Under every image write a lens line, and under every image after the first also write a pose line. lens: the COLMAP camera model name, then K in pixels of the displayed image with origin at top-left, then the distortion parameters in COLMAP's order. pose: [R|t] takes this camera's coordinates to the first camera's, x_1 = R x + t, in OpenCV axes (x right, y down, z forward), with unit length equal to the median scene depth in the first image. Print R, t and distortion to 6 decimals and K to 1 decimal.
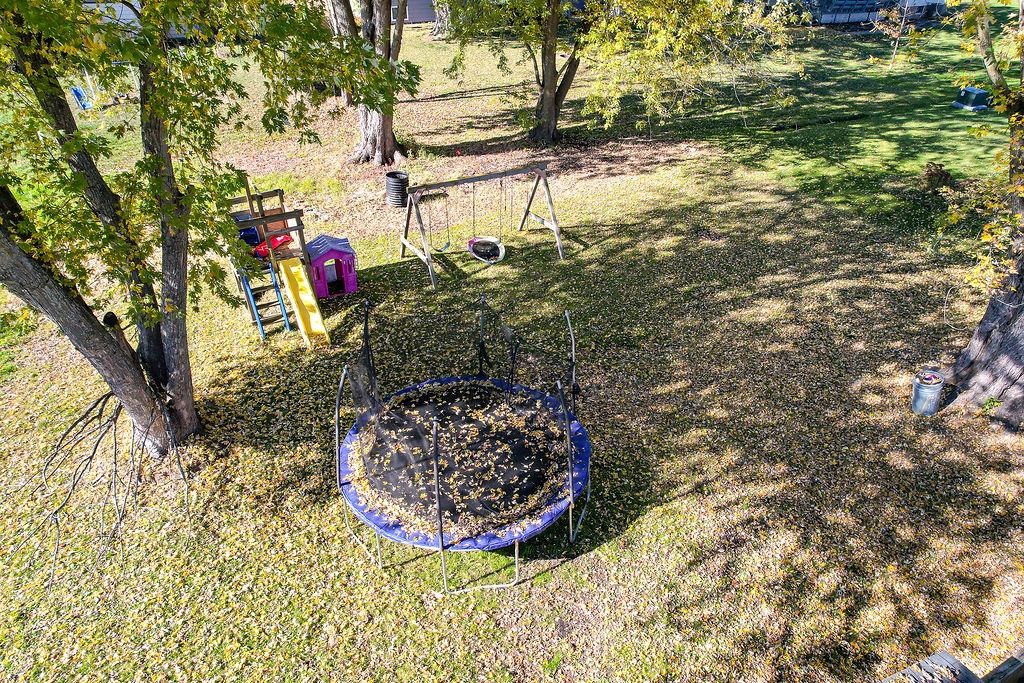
lens RADIAL K [[658.8, 0, 518.5], [0, 658.8, 347.5], [0, 0, 1]] dist [-0.087522, 0.085301]
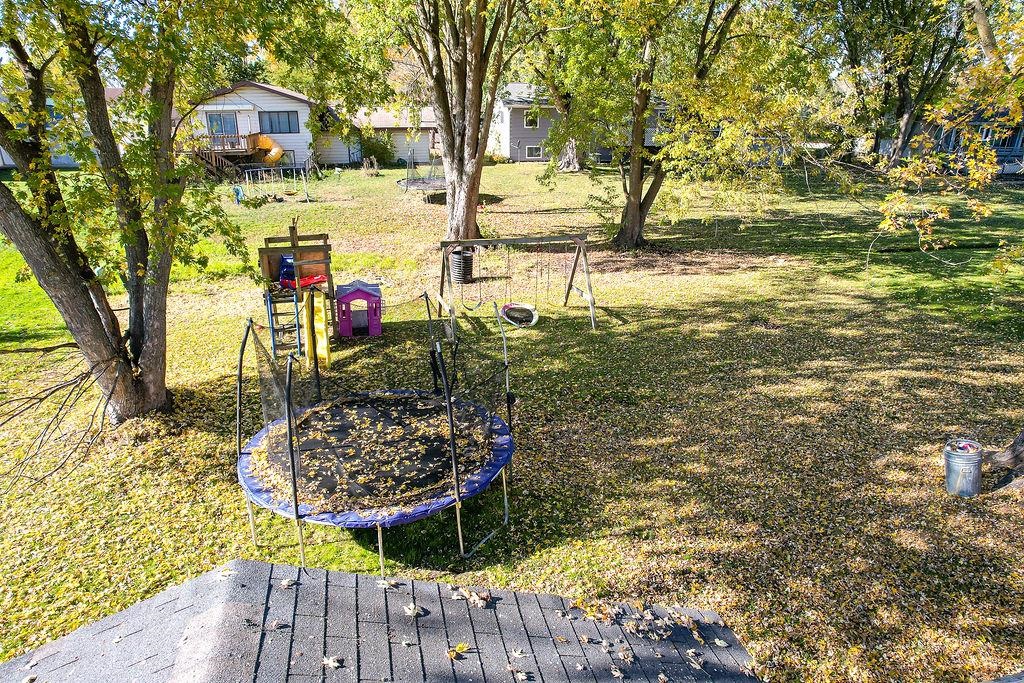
lens RADIAL K [[658.8, 0, 518.5], [0, 658.8, 347.5], [0, 0, 1]] dist [-0.087522, 0.085301]
pose [[0.970079, 0.083237, -0.228077, 0.196267], [-0.133859, 0.967084, -0.216402, 0.123954], [0.202557, 0.240457, 0.949290, 0.075158]]
